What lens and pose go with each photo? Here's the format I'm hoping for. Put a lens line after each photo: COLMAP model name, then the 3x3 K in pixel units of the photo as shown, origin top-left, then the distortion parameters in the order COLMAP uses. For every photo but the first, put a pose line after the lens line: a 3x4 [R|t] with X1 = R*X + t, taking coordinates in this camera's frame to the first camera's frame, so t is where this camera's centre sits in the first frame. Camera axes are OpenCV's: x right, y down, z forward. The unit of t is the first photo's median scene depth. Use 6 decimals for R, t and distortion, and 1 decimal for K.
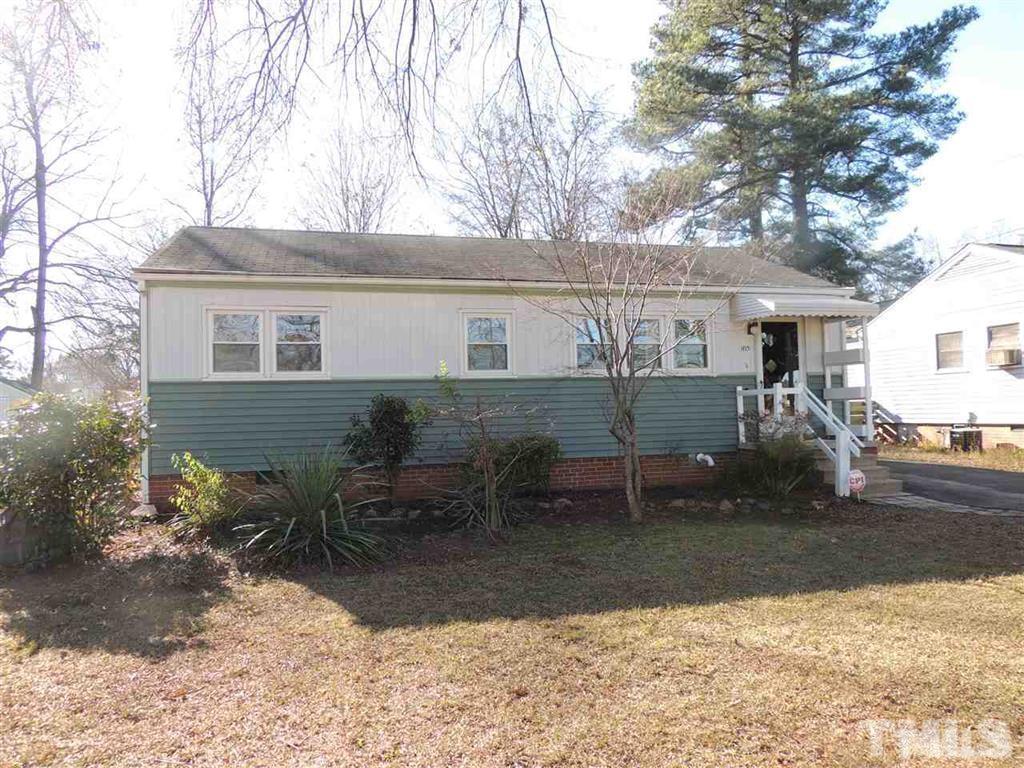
lens RADIAL K [[715.0, 0, 512.0], [0, 715.0, 384.0], [0, 0, 1]] dist [0.000225, -0.000286]
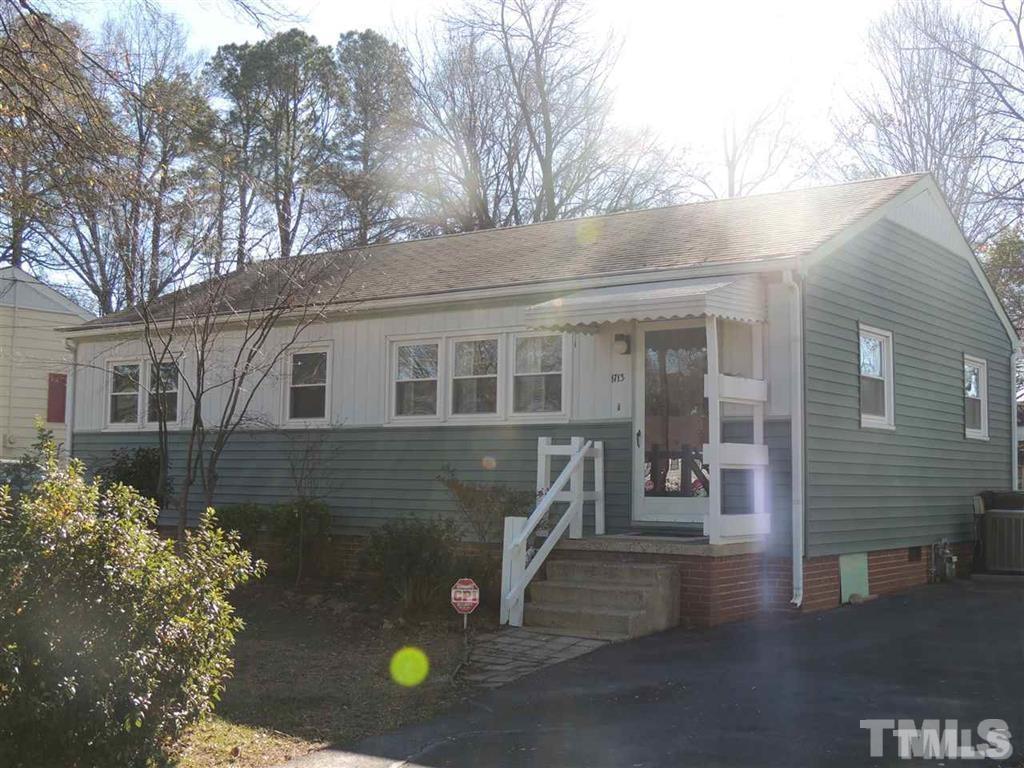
lens RADIAL K [[1233.8, 0, 512.0], [0, 1233.8, 384.0], [0, 0, 1]] dist [0.020886, 0.028755]
pose [[0.640558, -0.026795, -0.767442, 0.757921], [0.005198, 0.999519, -0.030559, -0.009191], [0.767892, 0.015586, 0.640389, 0.183511]]
